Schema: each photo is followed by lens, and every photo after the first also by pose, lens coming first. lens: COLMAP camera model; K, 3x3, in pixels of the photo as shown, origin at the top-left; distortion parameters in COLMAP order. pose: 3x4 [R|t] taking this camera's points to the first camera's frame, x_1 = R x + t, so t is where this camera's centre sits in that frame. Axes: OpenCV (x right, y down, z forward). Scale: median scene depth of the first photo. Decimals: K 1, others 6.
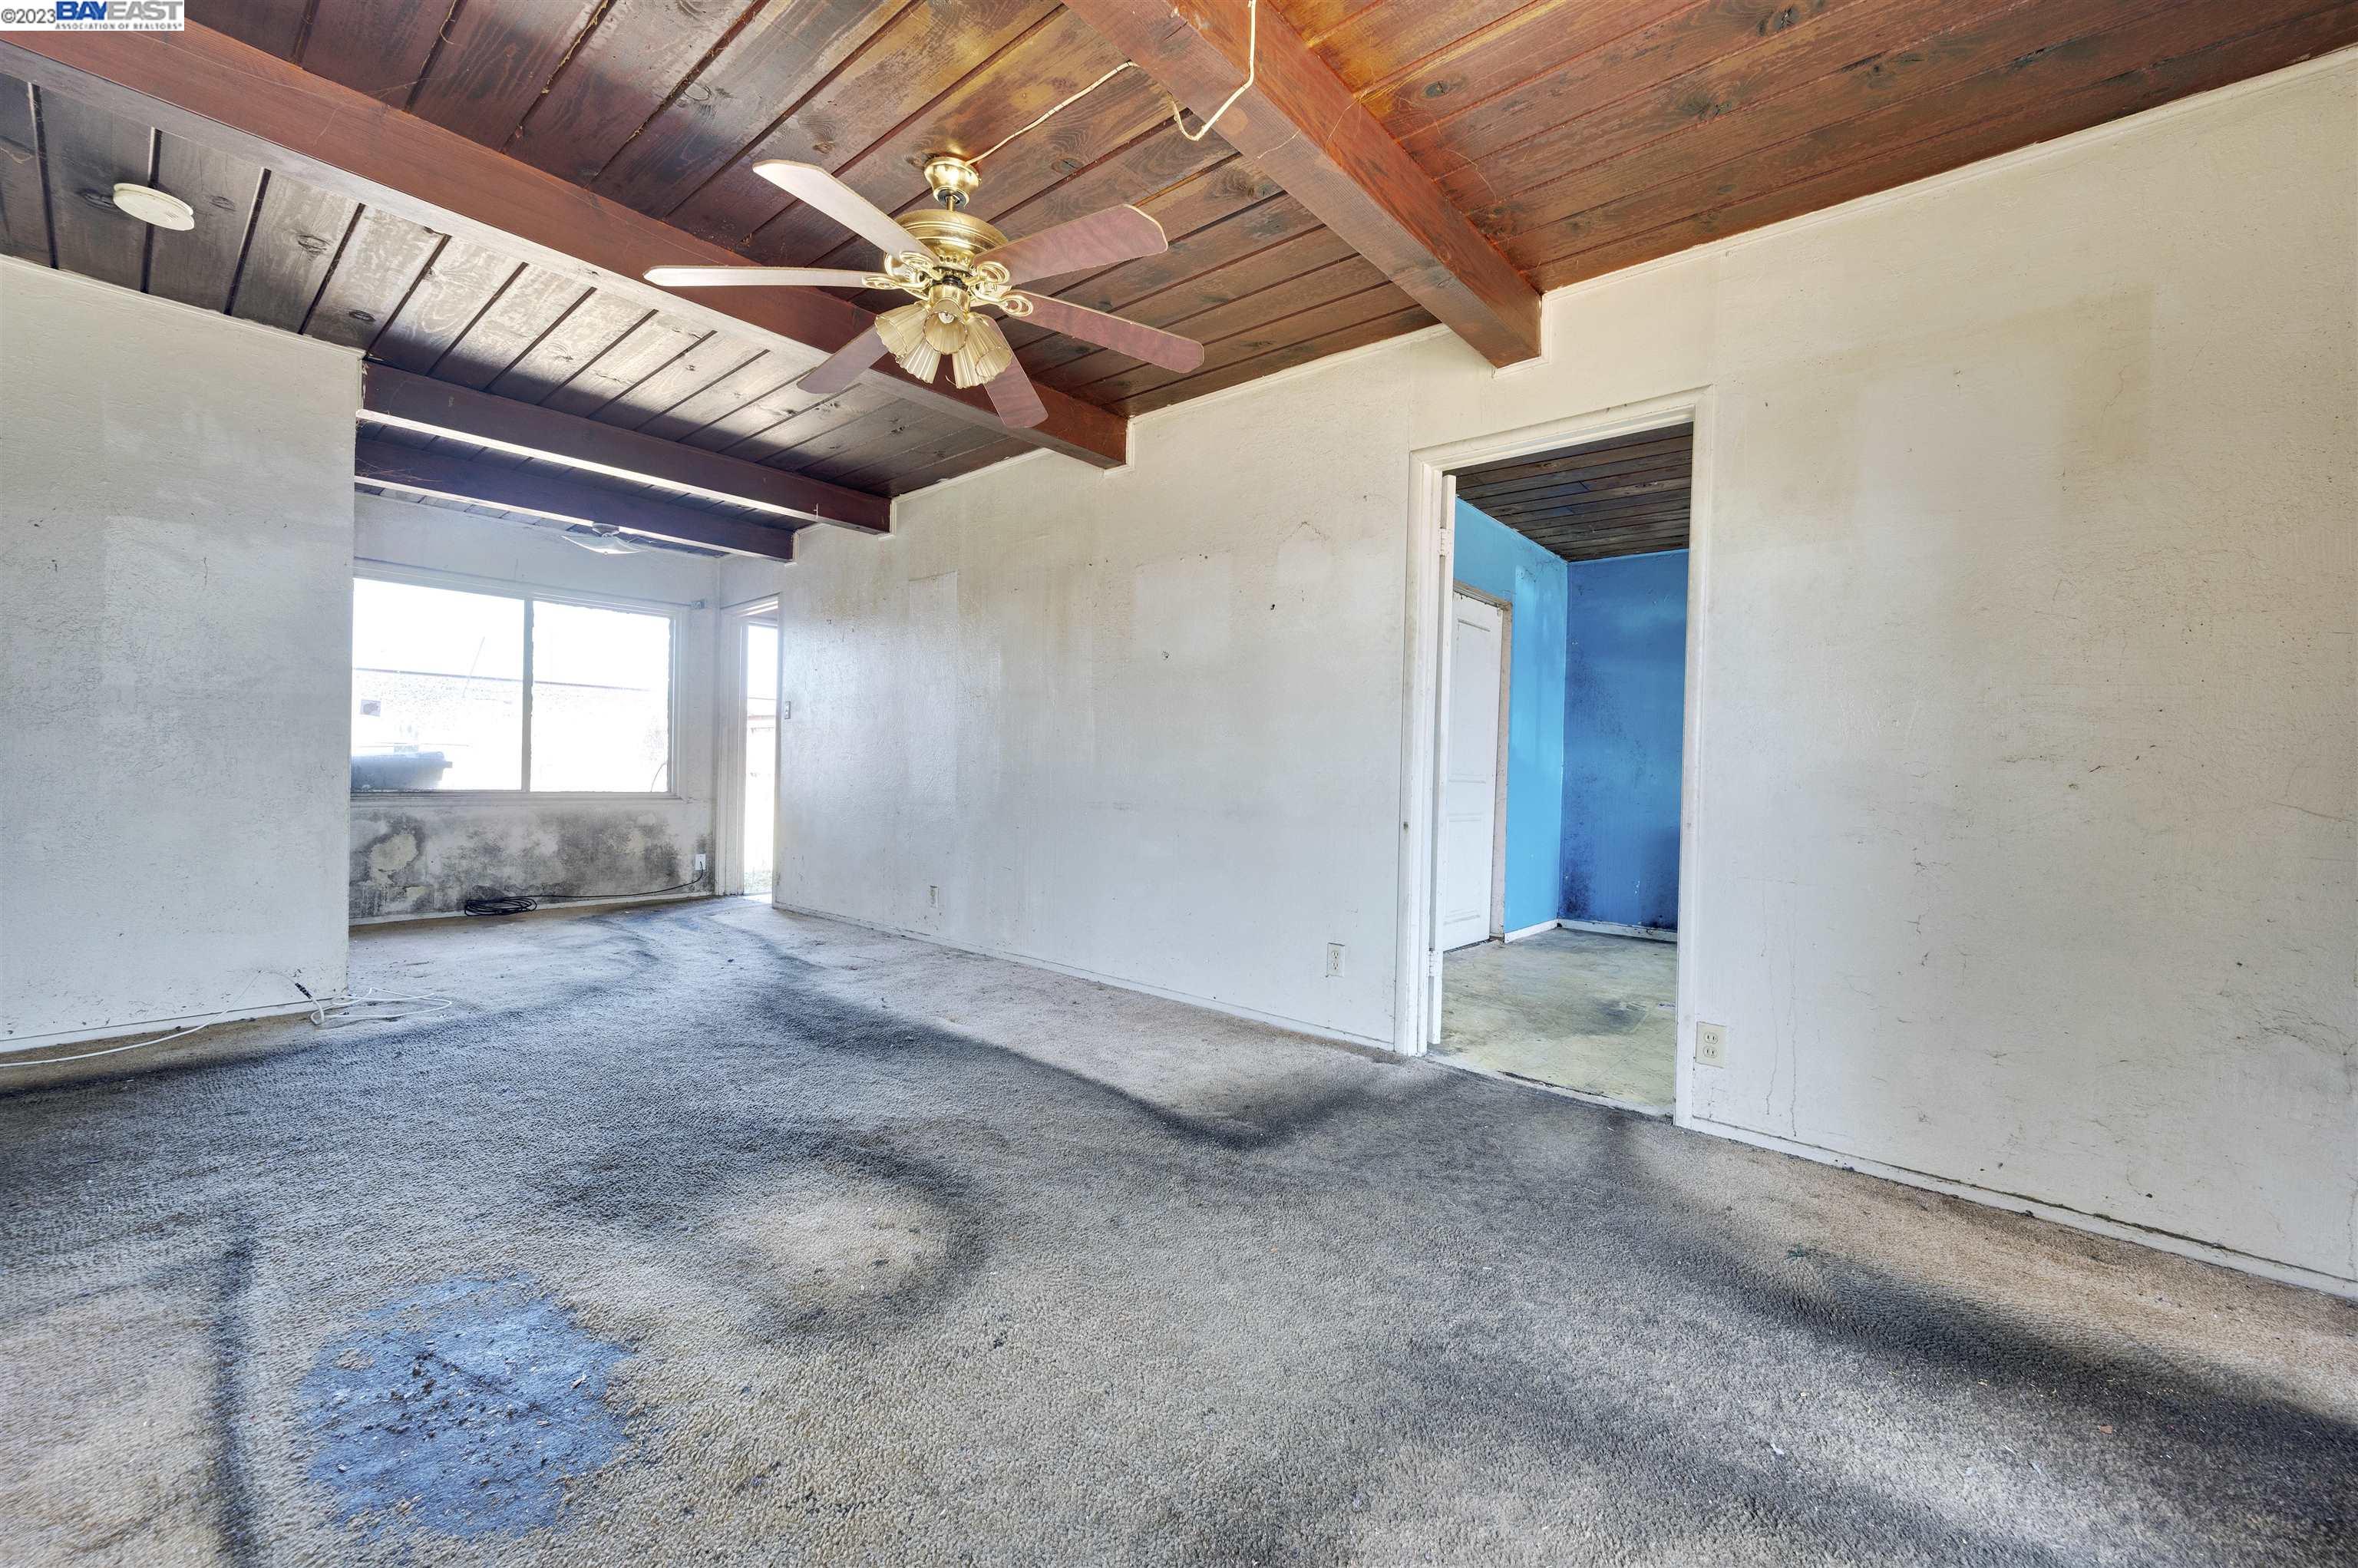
lens RADIAL K [[926.2, 0, 1185.6], [0, 926.2, 782.8], [0, 0, 1]] dist [-0.001276, -0.000516]
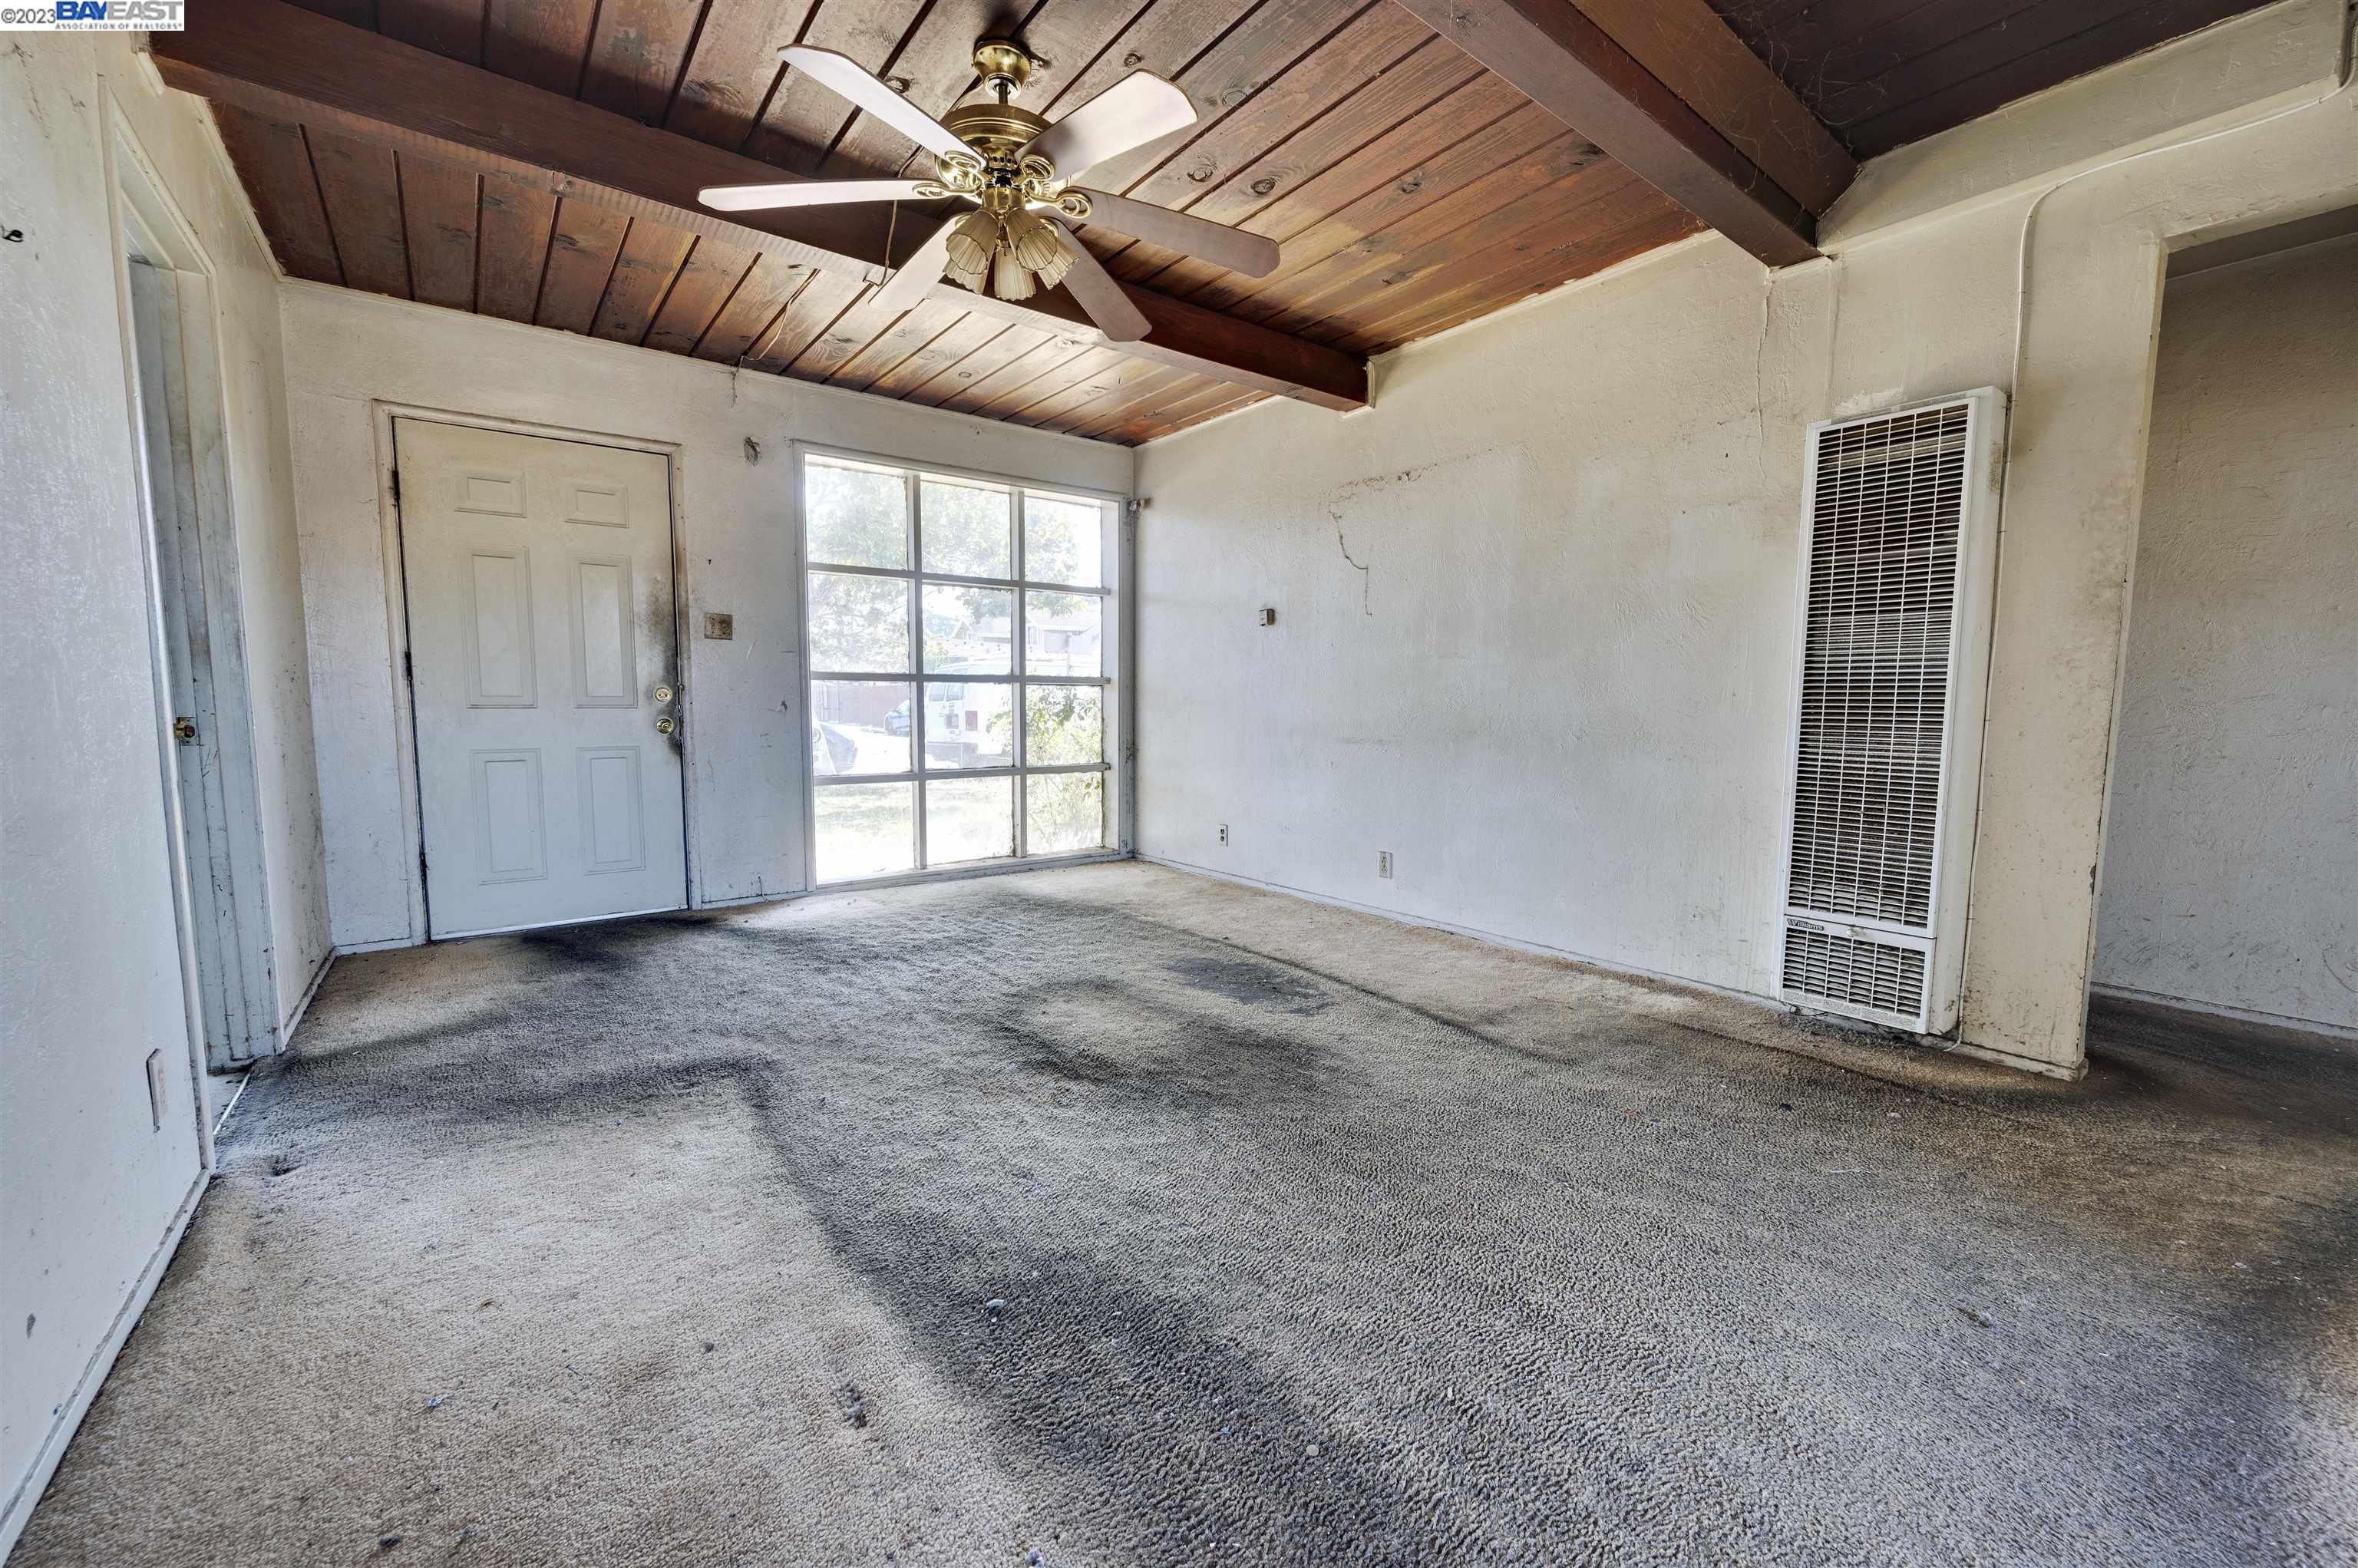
lens RADIAL K [[926.2, 0, 1185.6], [0, 926.2, 782.8], [0, 0, 1]] dist [-0.001276, -0.000516]
pose [[-0.977927, -0.049954, 0.202888, -0.594917], [-0.027215, 0.993182, 0.113355, -0.045426], [-0.207167, 0.105331, -0.972619, 1.761992]]
